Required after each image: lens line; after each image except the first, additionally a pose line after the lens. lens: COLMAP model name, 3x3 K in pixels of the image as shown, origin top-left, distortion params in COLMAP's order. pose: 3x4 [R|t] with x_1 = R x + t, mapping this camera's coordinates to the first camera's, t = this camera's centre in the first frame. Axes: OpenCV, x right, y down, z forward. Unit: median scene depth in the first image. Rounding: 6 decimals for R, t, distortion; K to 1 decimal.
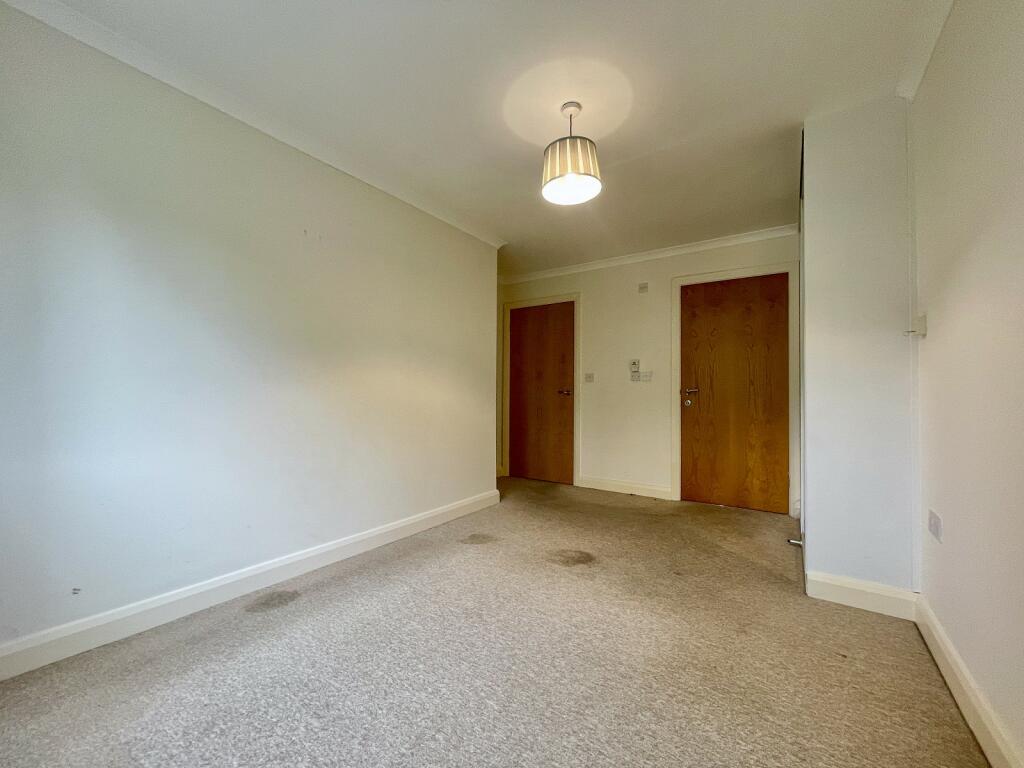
lens RADIAL K [[415.5, 0, 511.9], [0, 415.5, 385.1], [0, 0, 1]] dist [-0.001684, 0.000208]
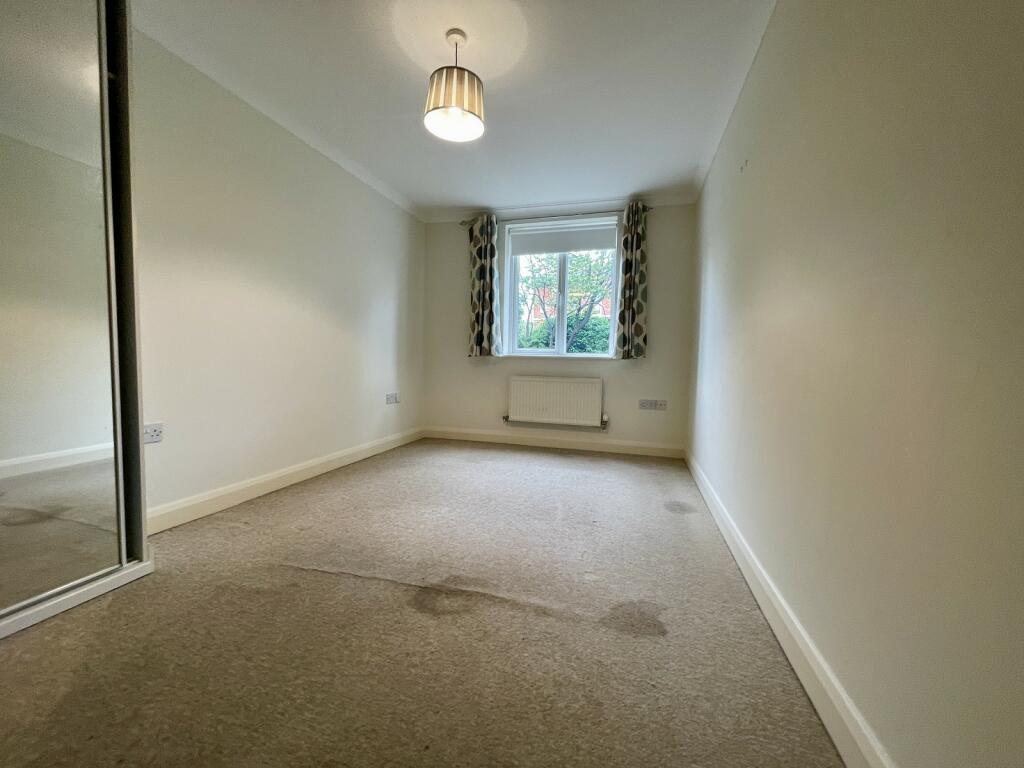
lens RADIAL K [[415.5, 0, 511.9], [0, 415.5, 385.1], [0, 0, 1]] dist [-0.001684, 0.000208]
pose [[-0.947059, -0.005544, -0.321013, 0.285481], [-0.019746, 0.998964, 0.041001, 0.090042], [0.320453, 0.045169, -0.946187, 1.782121]]
